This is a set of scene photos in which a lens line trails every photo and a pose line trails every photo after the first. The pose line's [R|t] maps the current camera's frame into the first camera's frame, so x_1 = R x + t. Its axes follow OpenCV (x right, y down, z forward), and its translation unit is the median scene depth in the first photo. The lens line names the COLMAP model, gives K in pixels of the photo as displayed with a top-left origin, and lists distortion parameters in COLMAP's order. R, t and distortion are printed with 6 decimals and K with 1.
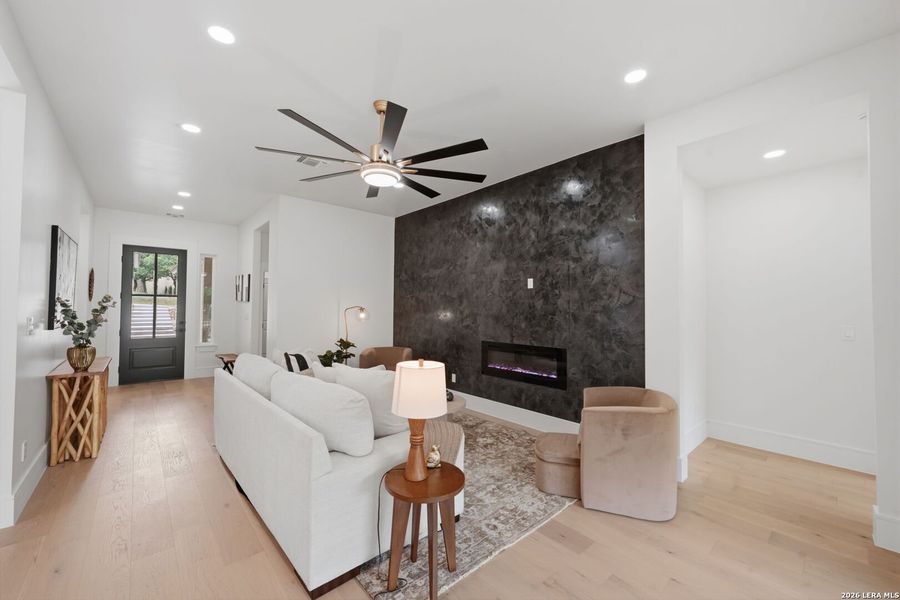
lens RADIAL K [[357.9, 0, 451.2], [0, 357.9, 297.4], [0, 0, 1]] dist [-0.001377, -0.000184]
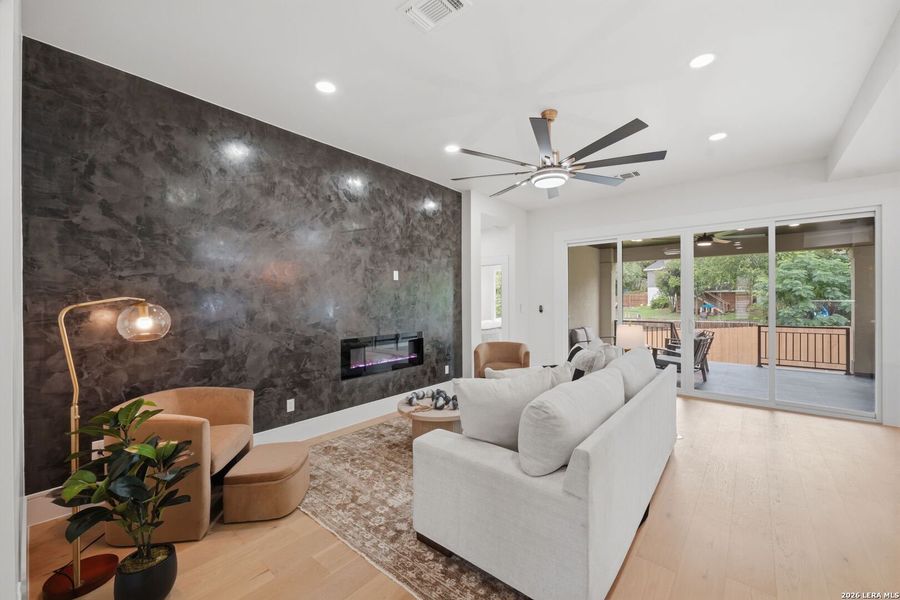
lens RADIAL K [[357.9, 0, 451.2], [0, 357.9, 297.4], [0, 0, 1]] dist [-0.001377, -0.000184]
pose [[-0.147487, -0.000172, 0.989064, -0.823788], [-0.024113, 0.999703, -0.003421, 0.024683], [-0.988770, -0.024354, -0.147447, 0.964536]]
